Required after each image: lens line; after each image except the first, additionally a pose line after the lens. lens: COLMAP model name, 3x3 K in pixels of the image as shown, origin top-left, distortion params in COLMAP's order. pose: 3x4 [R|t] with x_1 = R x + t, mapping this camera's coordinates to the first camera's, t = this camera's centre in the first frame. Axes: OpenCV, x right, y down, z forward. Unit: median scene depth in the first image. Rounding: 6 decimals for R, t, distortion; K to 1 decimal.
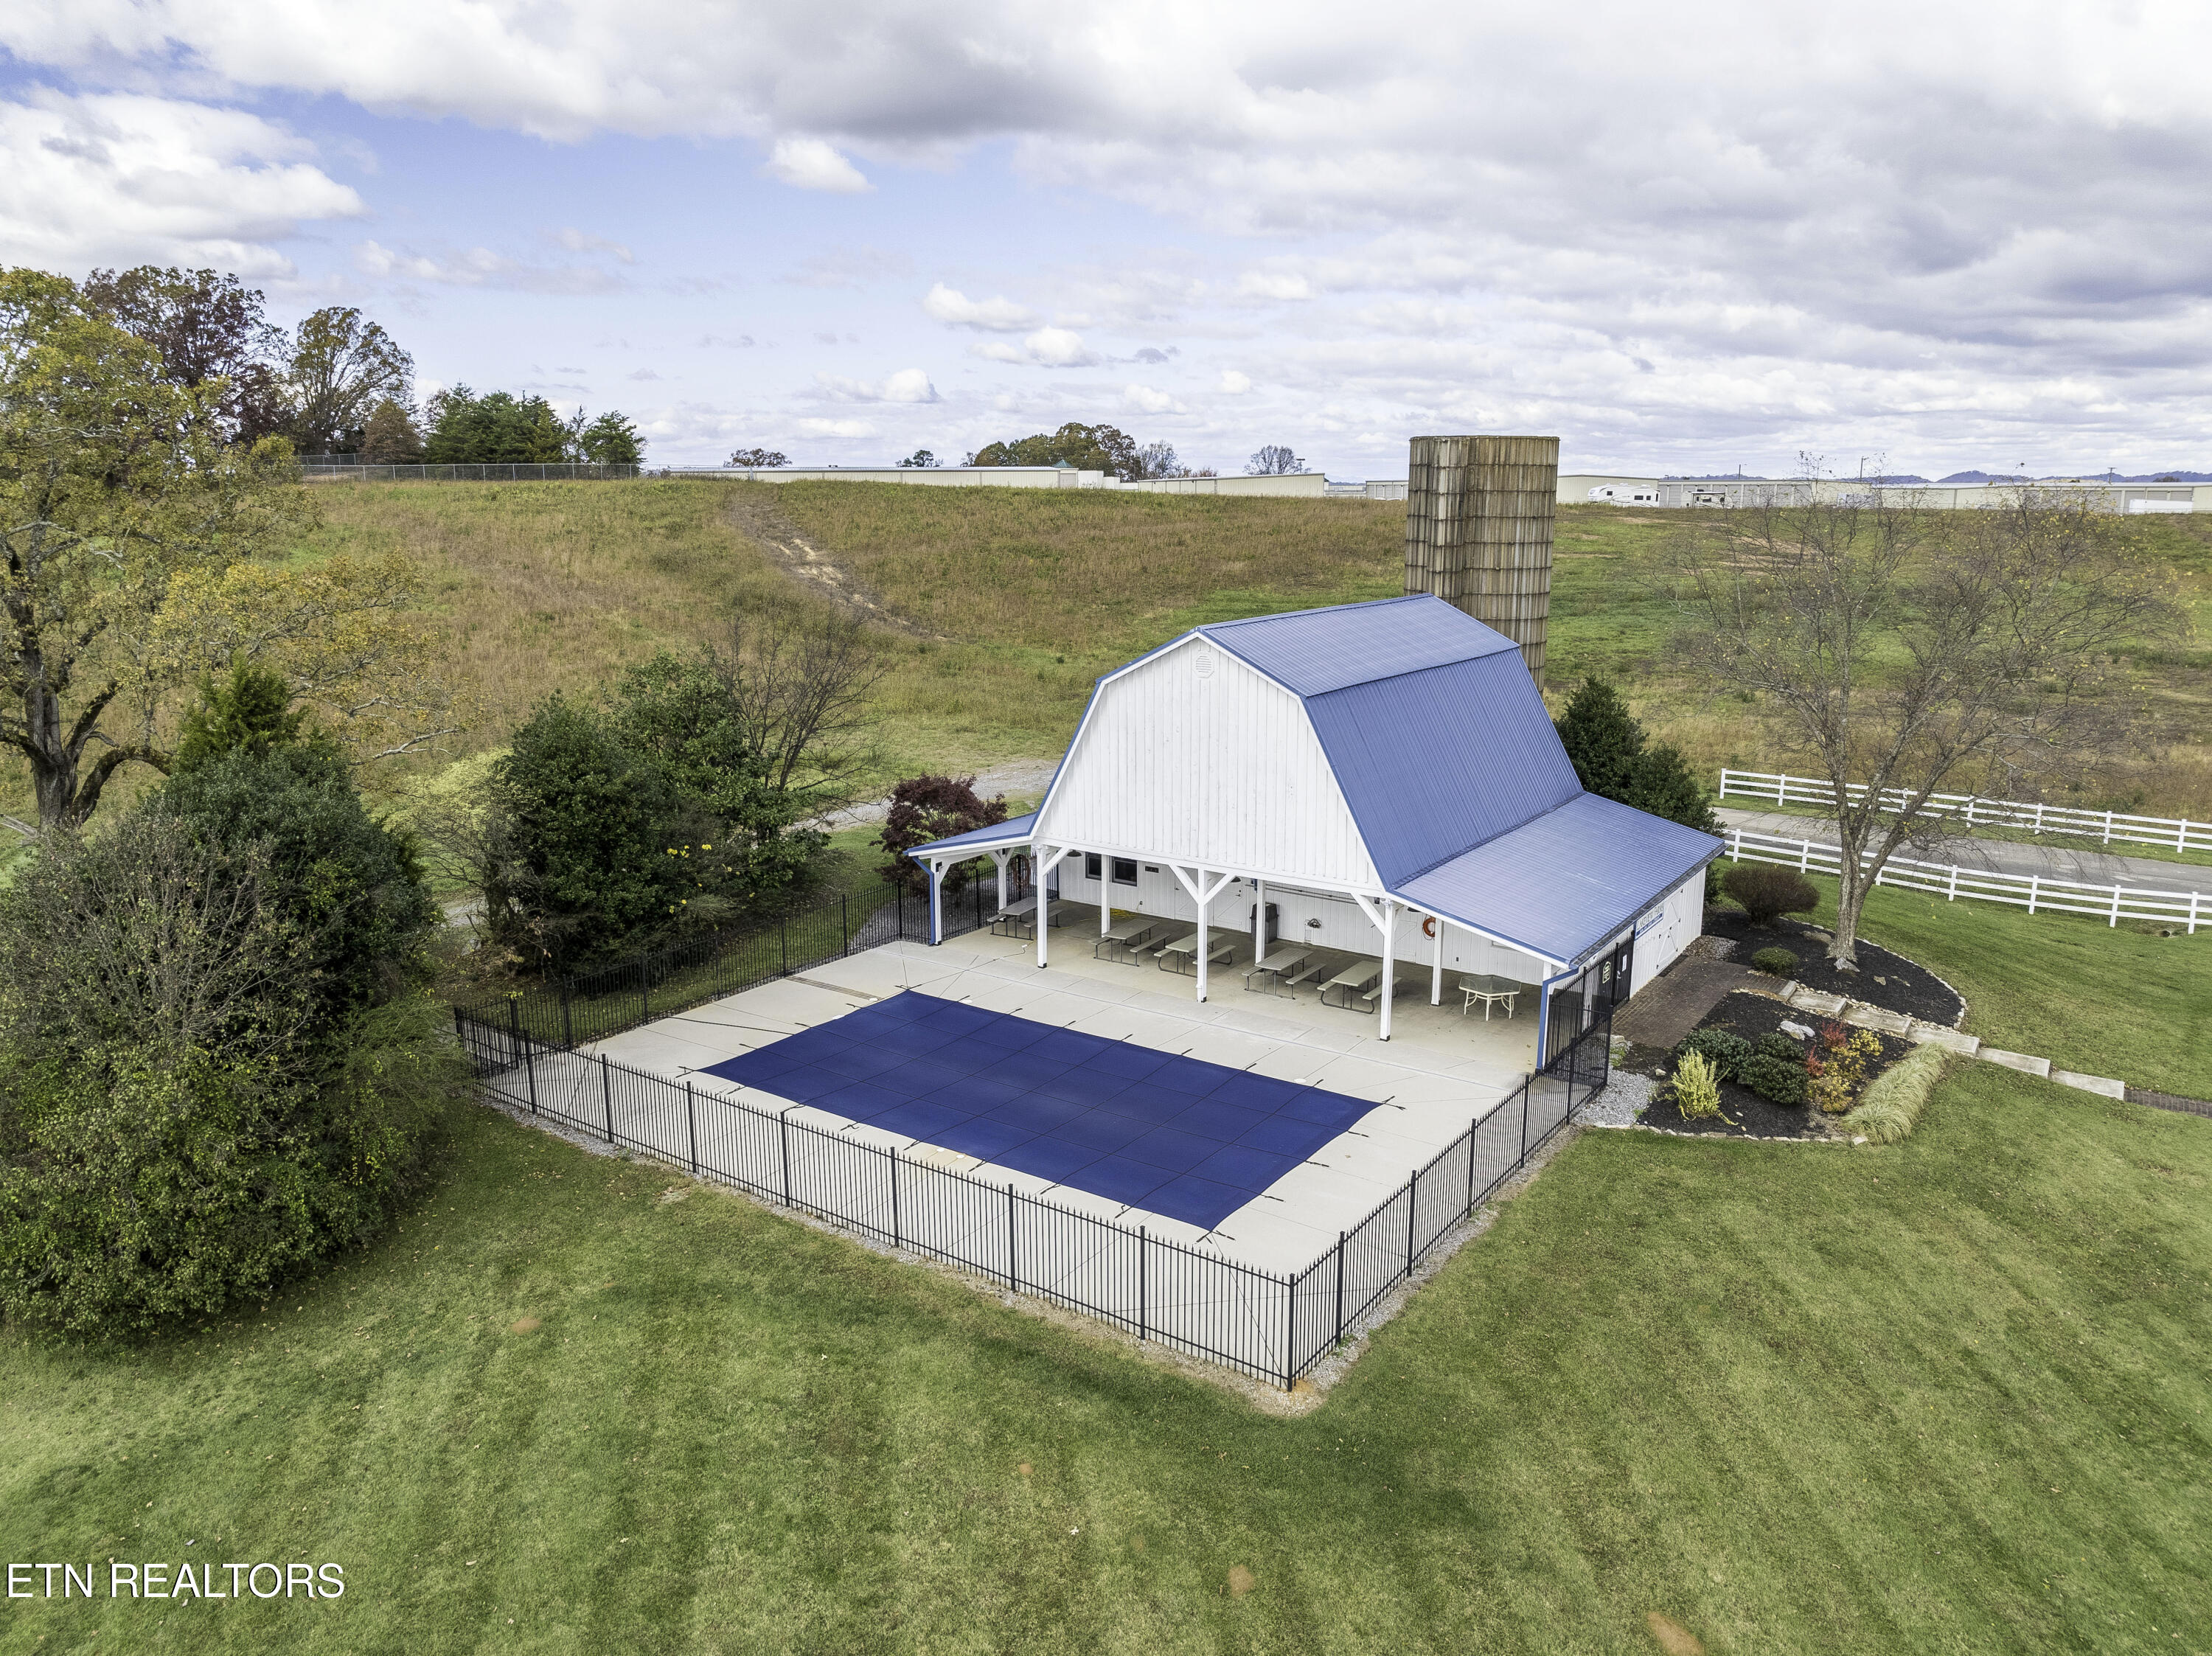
lens RADIAL K [[1545.8, 0, 1112.9], [0, 1545.8, 860.2], [0, 0, 1]] dist [-0.023035, -0.002256]
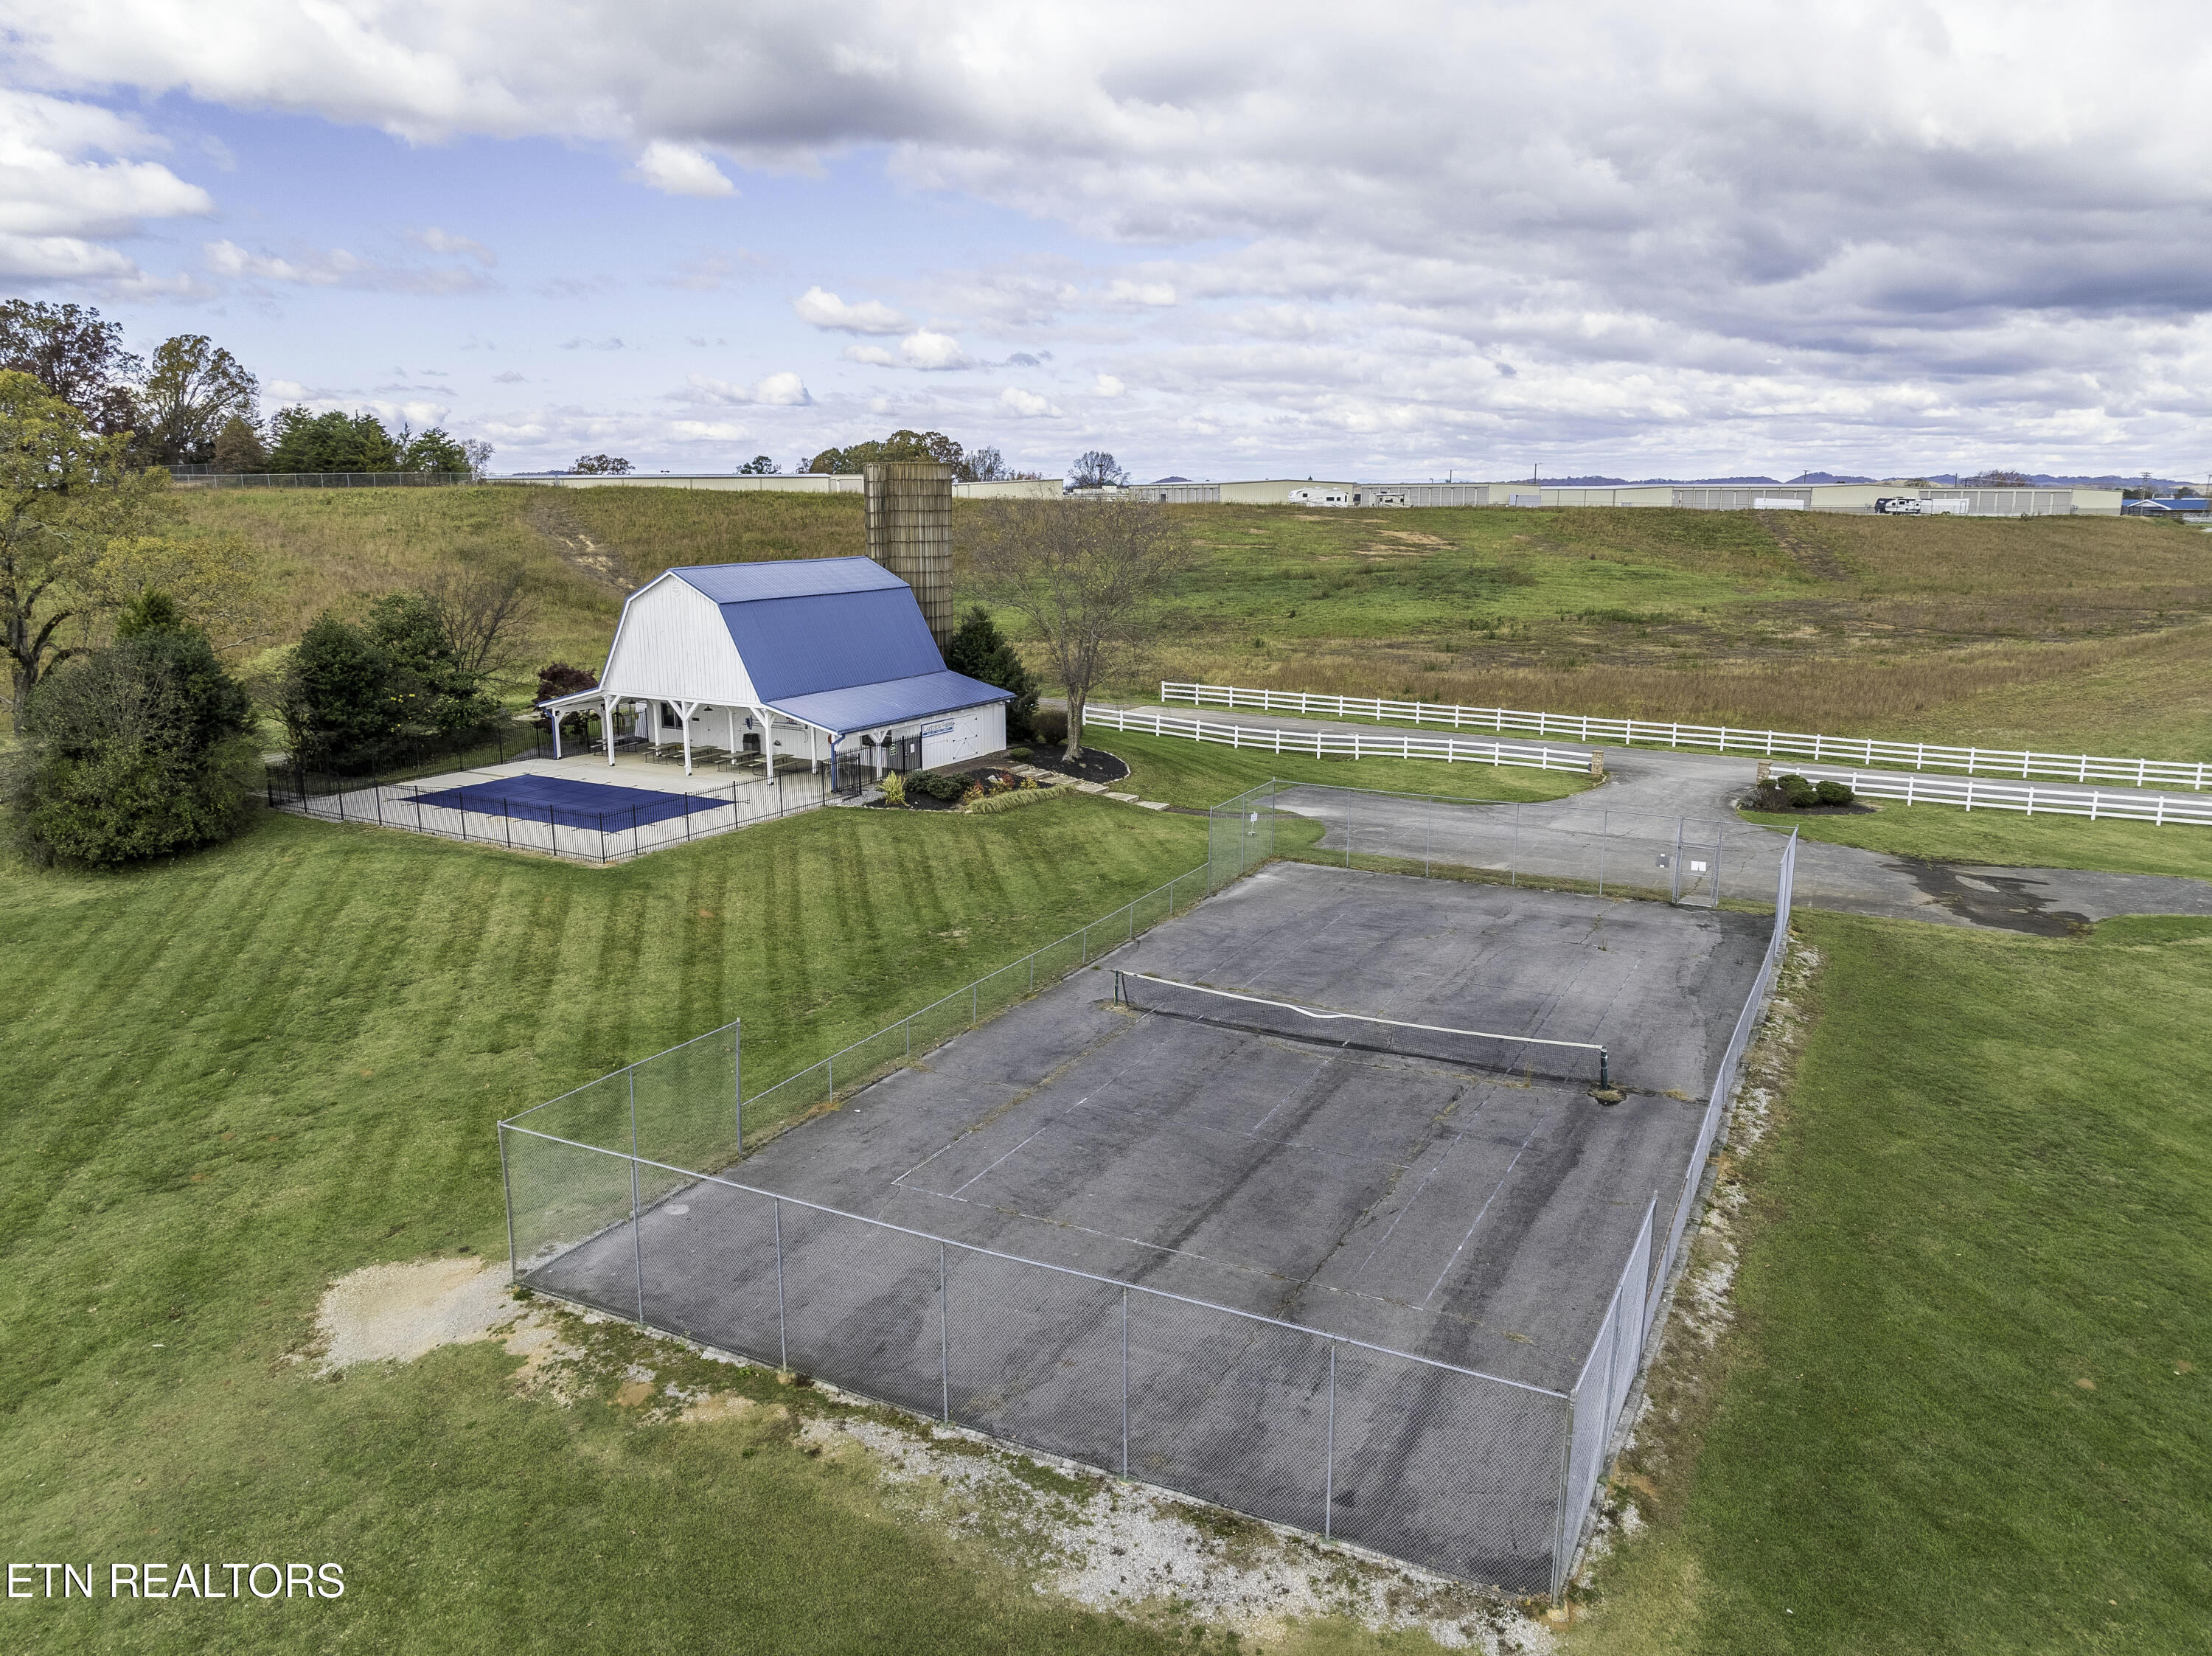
lens RADIAL K [[1555.5, 0, 1106.0], [0, 1555.5, 828.0], [0, 0, 1]] dist [-0.040088, 0.028310]
pose [[0.997411, -0.016402, 0.070018, 0.099917], [0.017966, 0.999602, -0.021771, 0.048144], [-0.069633, 0.022972, 0.997308, -0.204476]]
